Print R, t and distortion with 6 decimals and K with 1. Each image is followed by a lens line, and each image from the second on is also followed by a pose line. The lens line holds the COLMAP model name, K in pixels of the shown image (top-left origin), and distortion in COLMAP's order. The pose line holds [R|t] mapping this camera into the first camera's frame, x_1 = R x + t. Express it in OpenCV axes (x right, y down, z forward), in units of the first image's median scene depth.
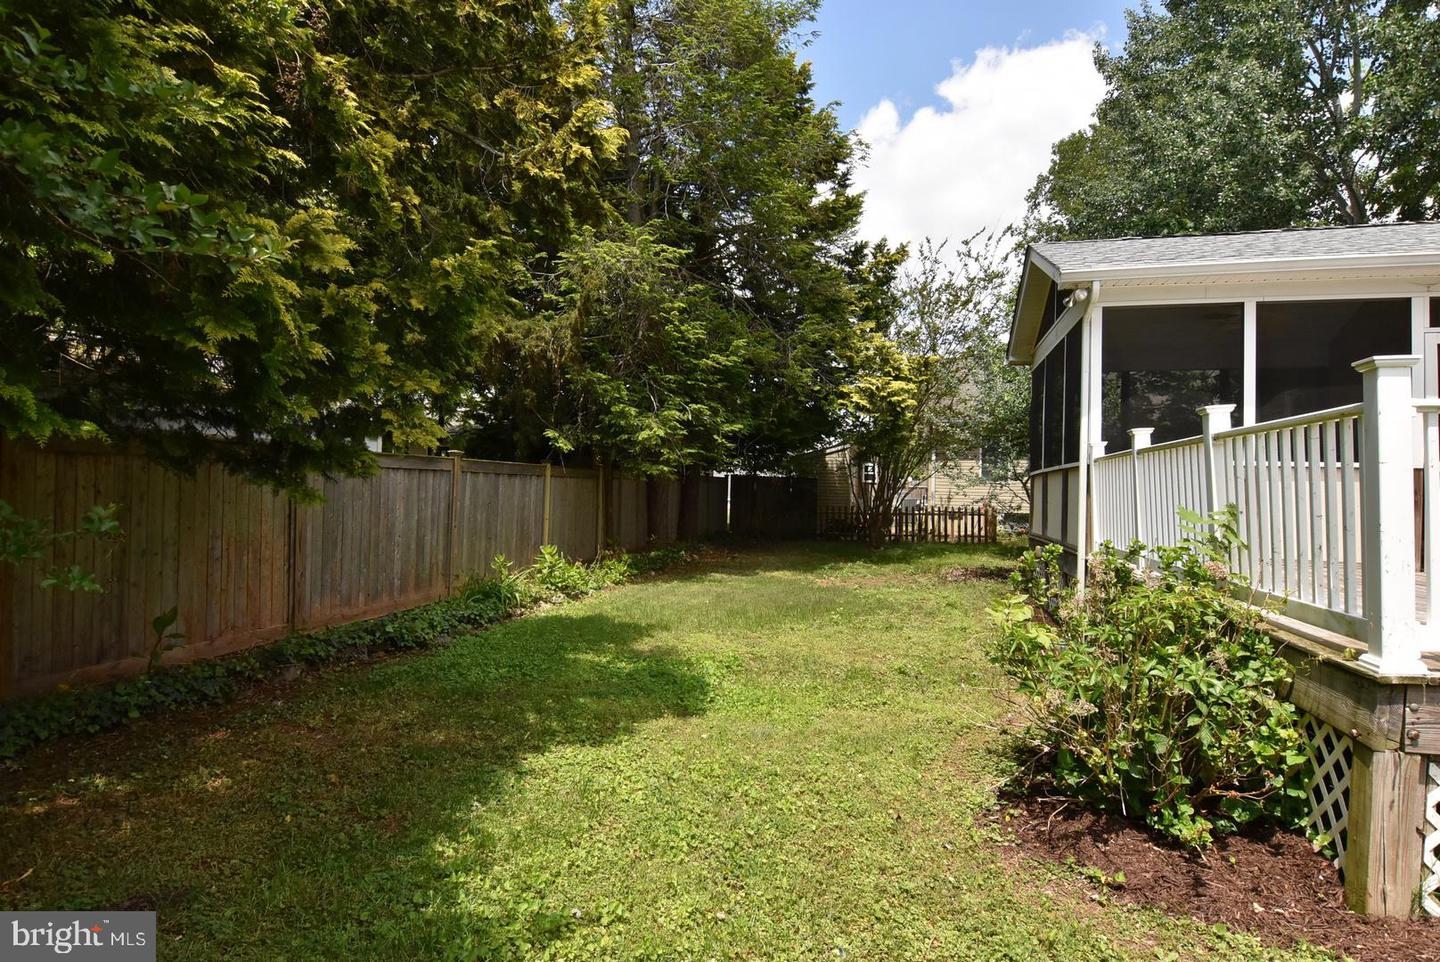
lens RADIAL K [[762.9, 0, 712.4], [0, 762.9, 481.8], [0, 0, 1]] dist [-0.010721, -0.010126]
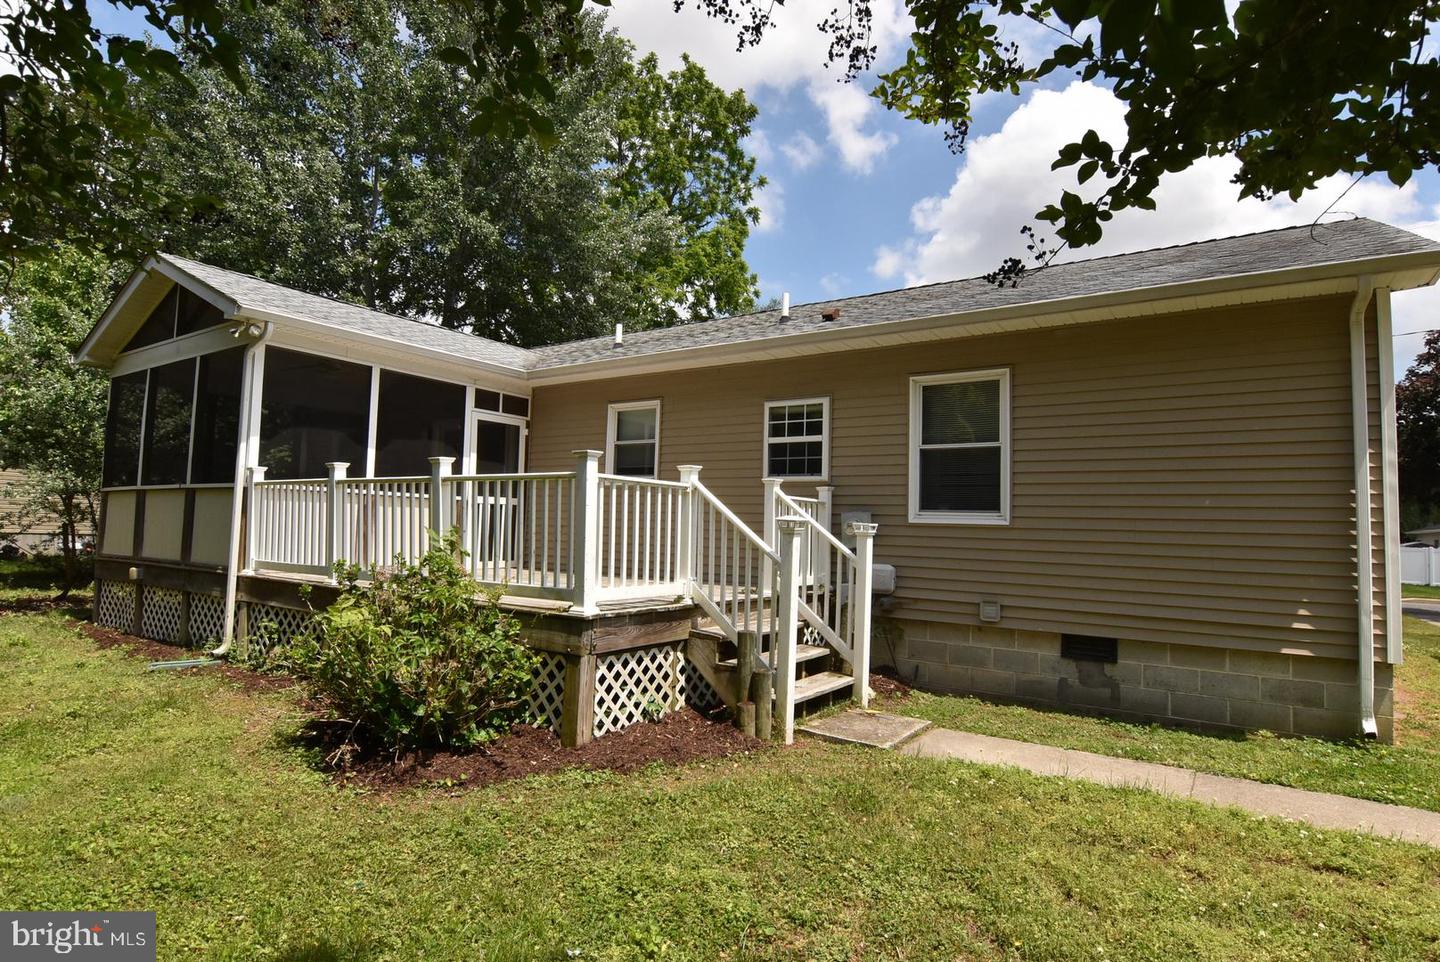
lens RADIAL K [[762.9, 0, 718.7], [0, 762.9, 482.2], [0, 0, 1]] dist [-0.010721, -0.010126]
pose [[0.329781, 0.049221, 0.942774, -0.638129], [-0.030500, 0.998674, -0.041471, -0.010979], [-0.943565, -0.015078, 0.330845, 0.026745]]
